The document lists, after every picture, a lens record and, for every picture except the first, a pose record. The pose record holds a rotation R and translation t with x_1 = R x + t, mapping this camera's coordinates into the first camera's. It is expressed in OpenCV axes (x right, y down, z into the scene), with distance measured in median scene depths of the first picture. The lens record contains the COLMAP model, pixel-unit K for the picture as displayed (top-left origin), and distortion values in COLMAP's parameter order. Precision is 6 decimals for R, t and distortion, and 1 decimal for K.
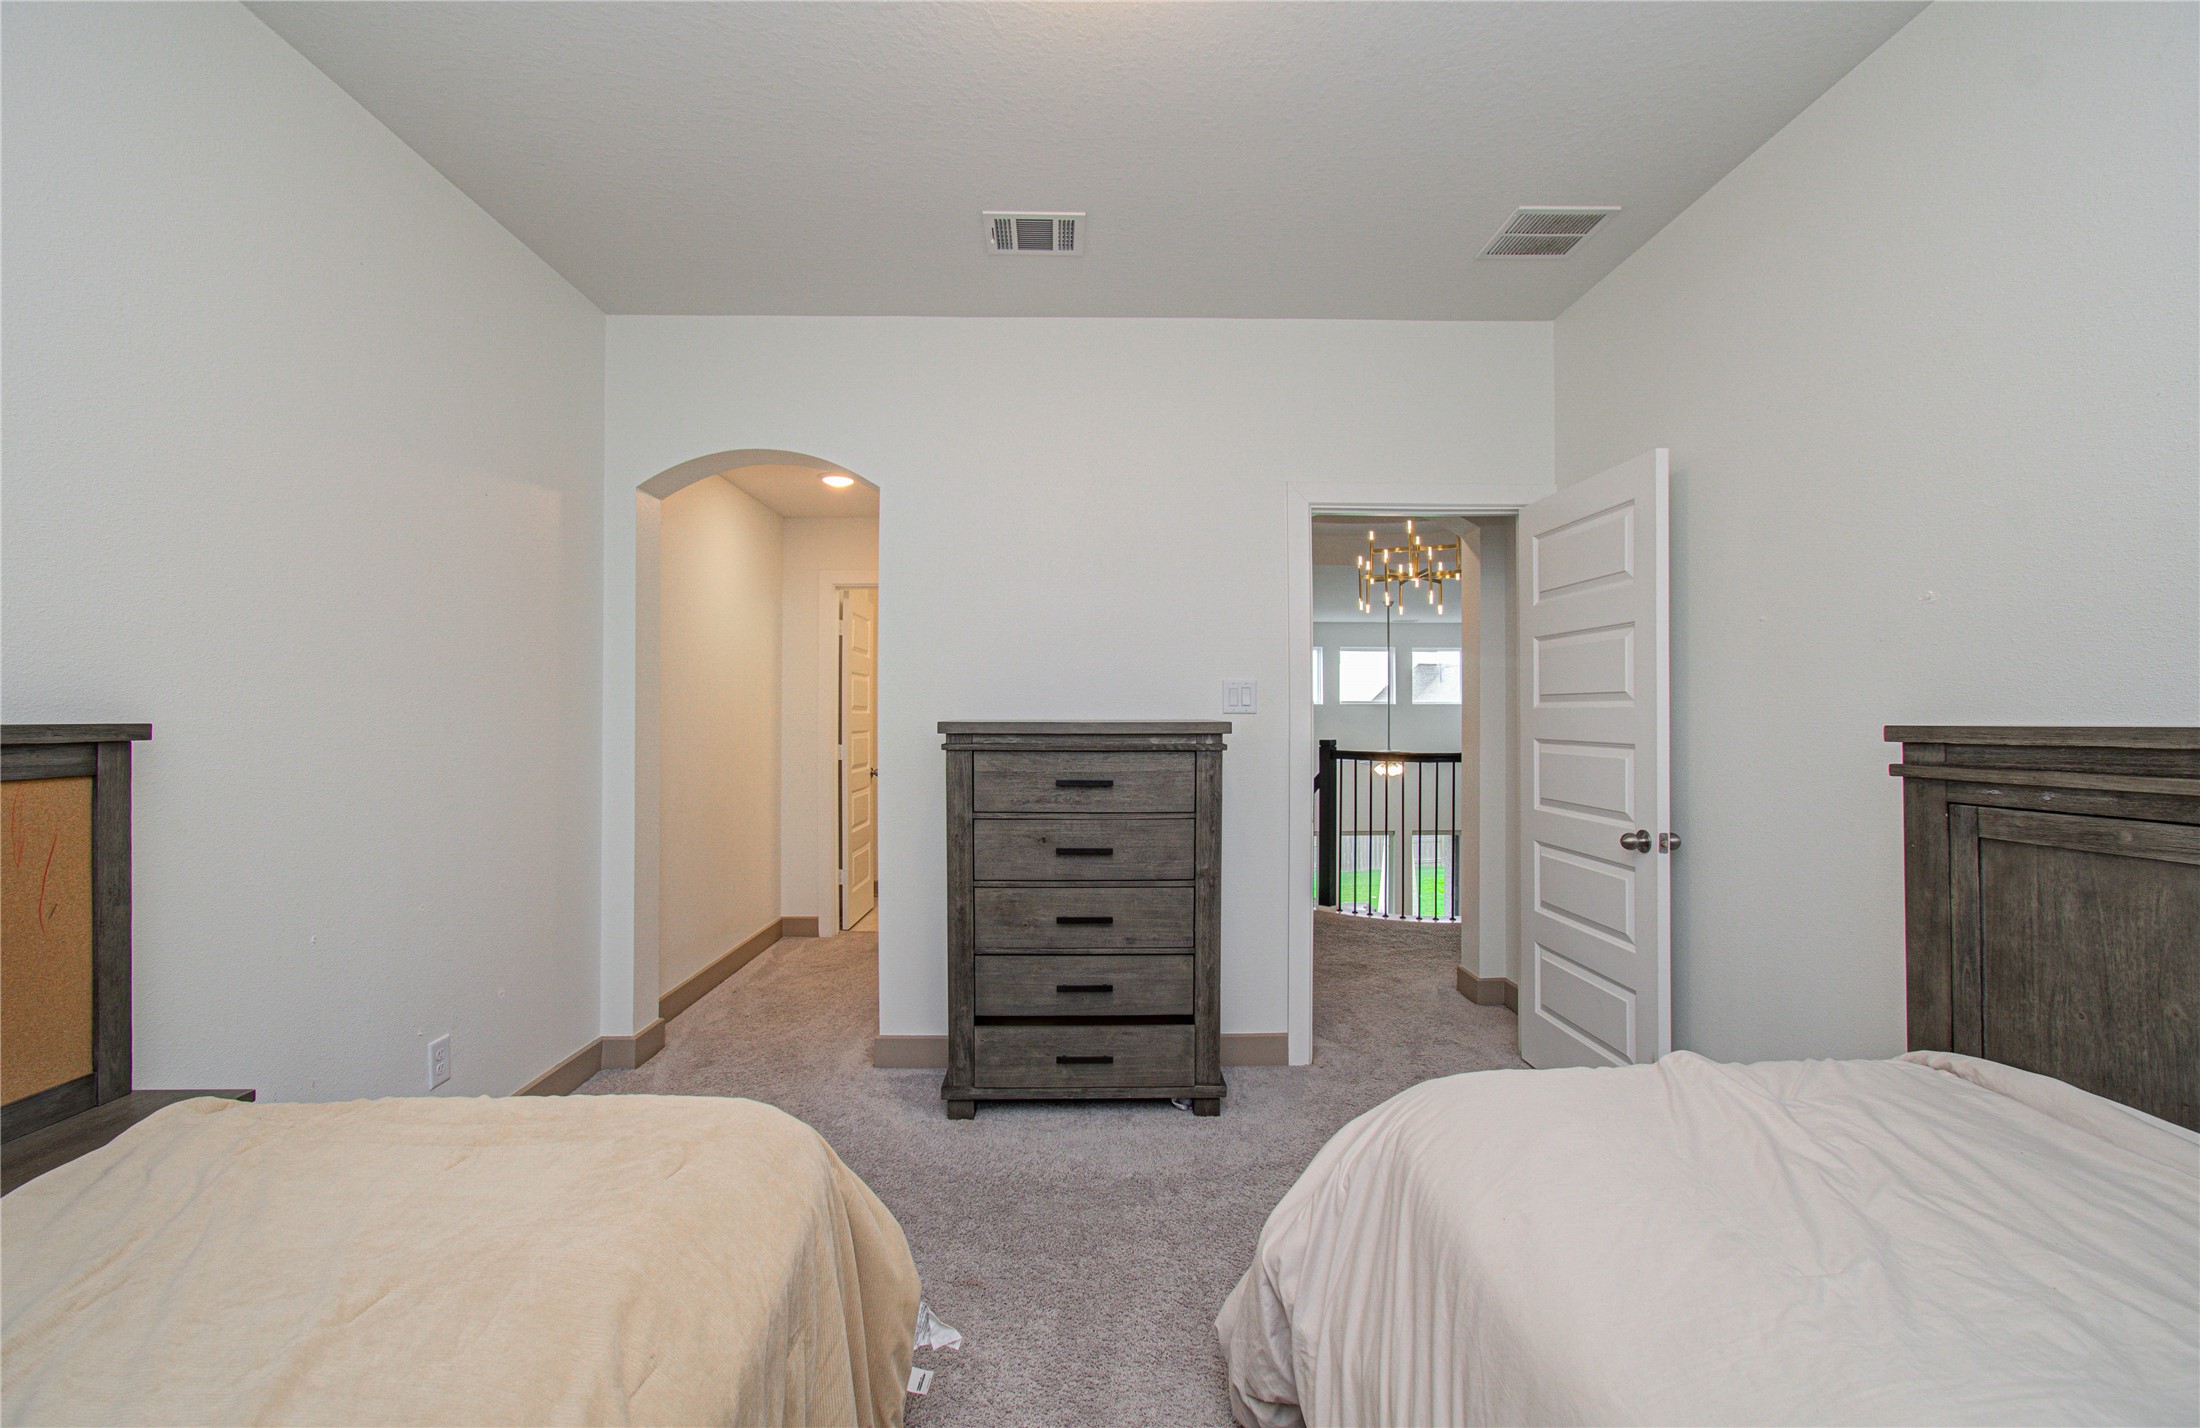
lens RADIAL K [[966.7, 0, 1092.7], [0, 966.7, 706.9], [0, 0, 1]] dist [-0.012884, 0.014821]
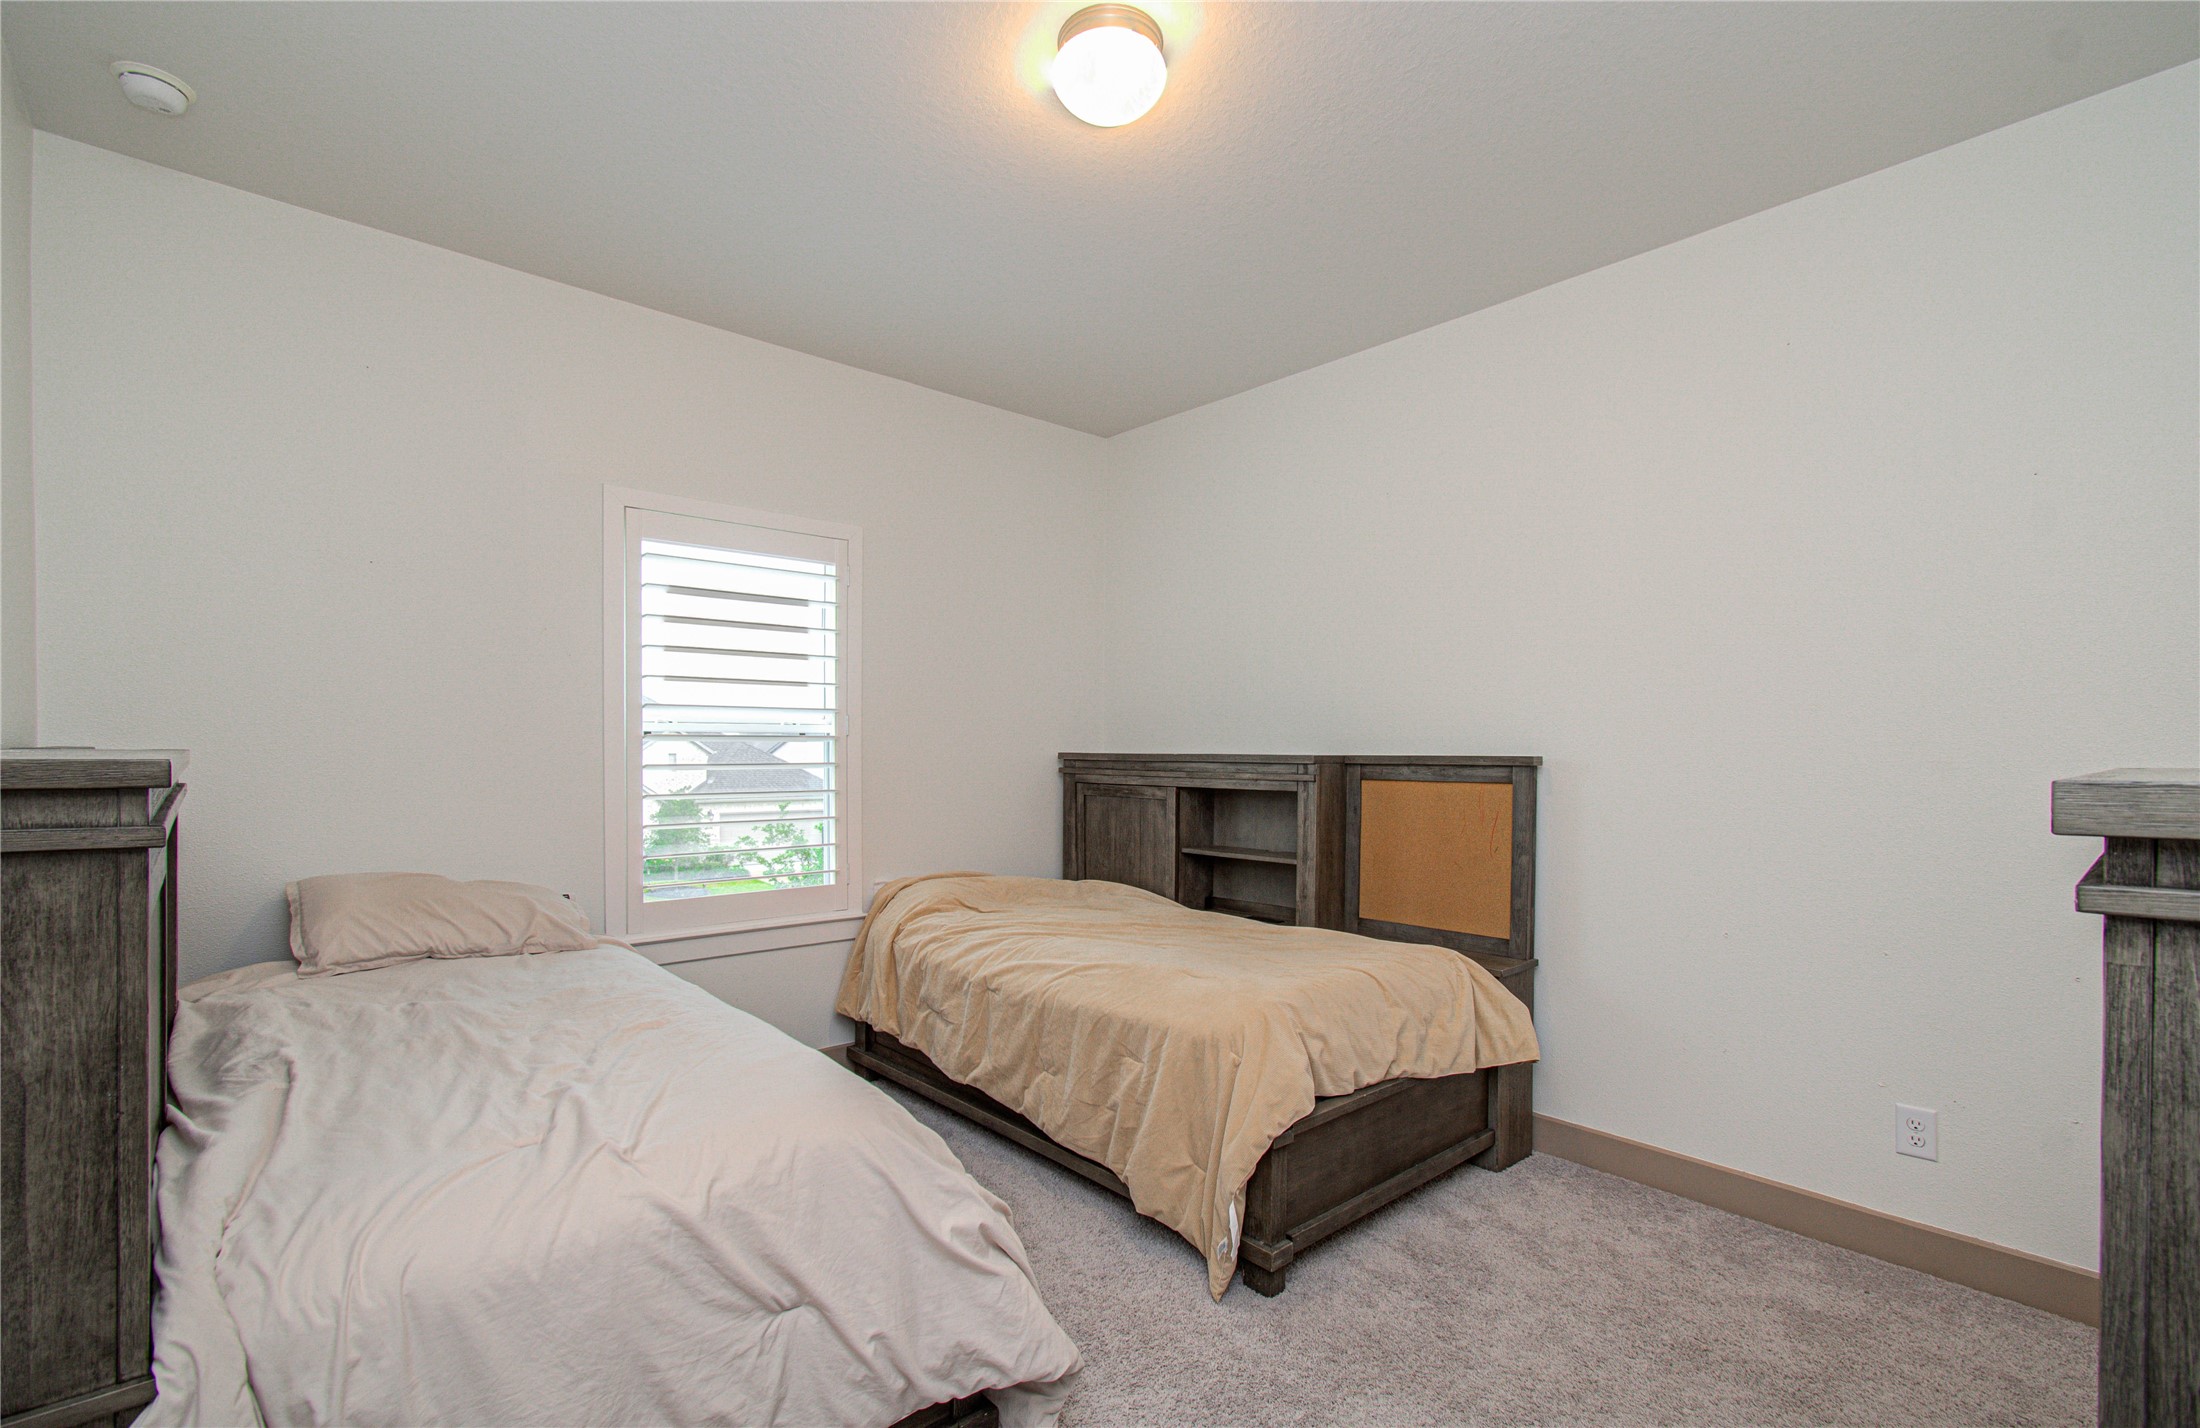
lens RADIAL K [[966.7, 0, 1092.7], [0, 966.7, 706.9], [0, 0, 1]] dist [-0.012884, 0.014821]
pose [[-0.765140, -0.031540, -0.643092, 0.844641], [0.002201, 0.998666, -0.051596, 0.017566], [0.643861, -0.040894, -0.764049, 1.961225]]
